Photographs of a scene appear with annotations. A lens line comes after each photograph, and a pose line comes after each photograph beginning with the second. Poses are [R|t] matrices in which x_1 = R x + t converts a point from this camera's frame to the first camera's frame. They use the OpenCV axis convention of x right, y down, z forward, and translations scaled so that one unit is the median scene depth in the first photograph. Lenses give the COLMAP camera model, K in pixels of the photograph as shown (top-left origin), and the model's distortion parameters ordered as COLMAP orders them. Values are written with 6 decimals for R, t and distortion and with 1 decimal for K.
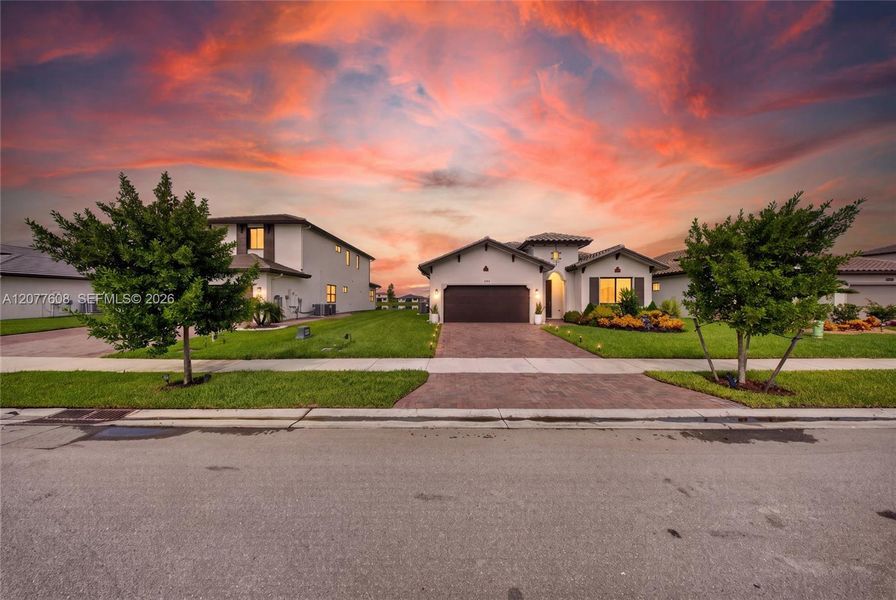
lens RADIAL K [[270.7, 0, 443.7], [0, 270.7, 298.9], [0, 0, 1]] dist [-0.000017, -0.000049]
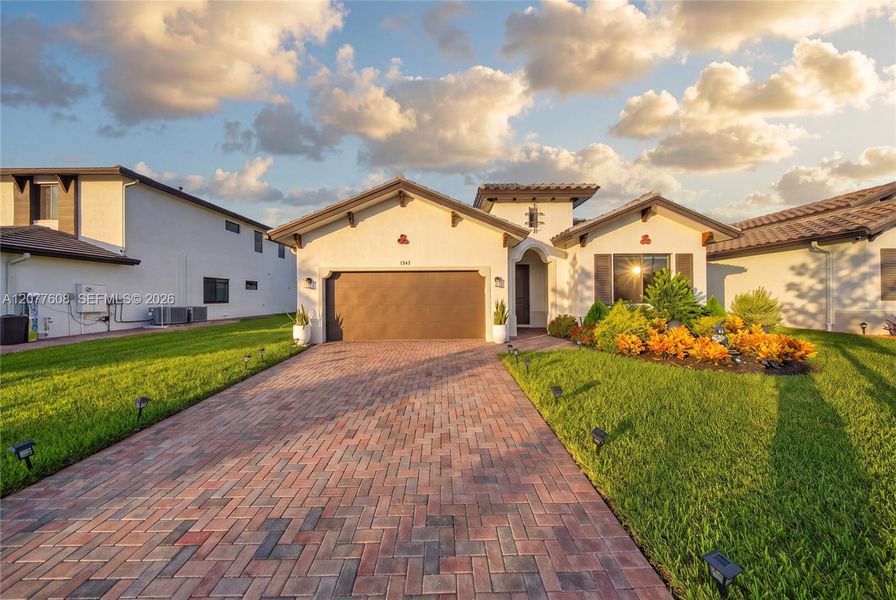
lens RADIAL K [[265.1, 0, 444.2], [0, 265.1, 294.9], [0, 0, 1]] dist [-0.000181, -0.000180]
pose [[0.999599, -0.010131, 0.026435, 0.222982], [0.010220, 0.999943, -0.003240, 0.000377], [-0.026400, 0.003509, 0.999645, 0.476151]]
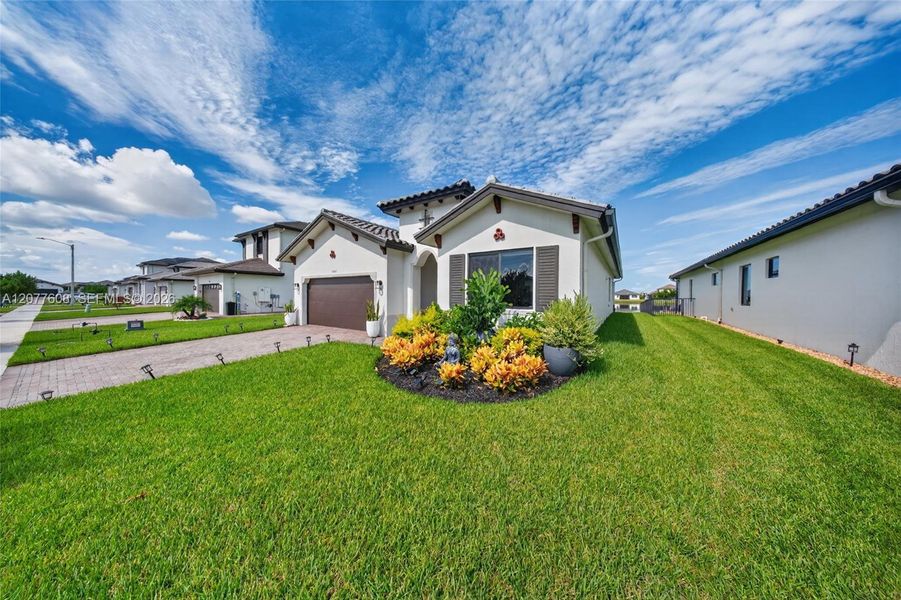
lens RADIAL K [[268.8, 0, 448.3], [0, 268.8, 298.9], [0, 0, 1]] dist [0.000456, -0.000158]
pose [[0.837800, 0.010504, -0.545876, 0.815314], [-0.001836, 0.999863, 0.016422, -0.004016], [0.545974, -0.012757, 0.837705, 0.559659]]
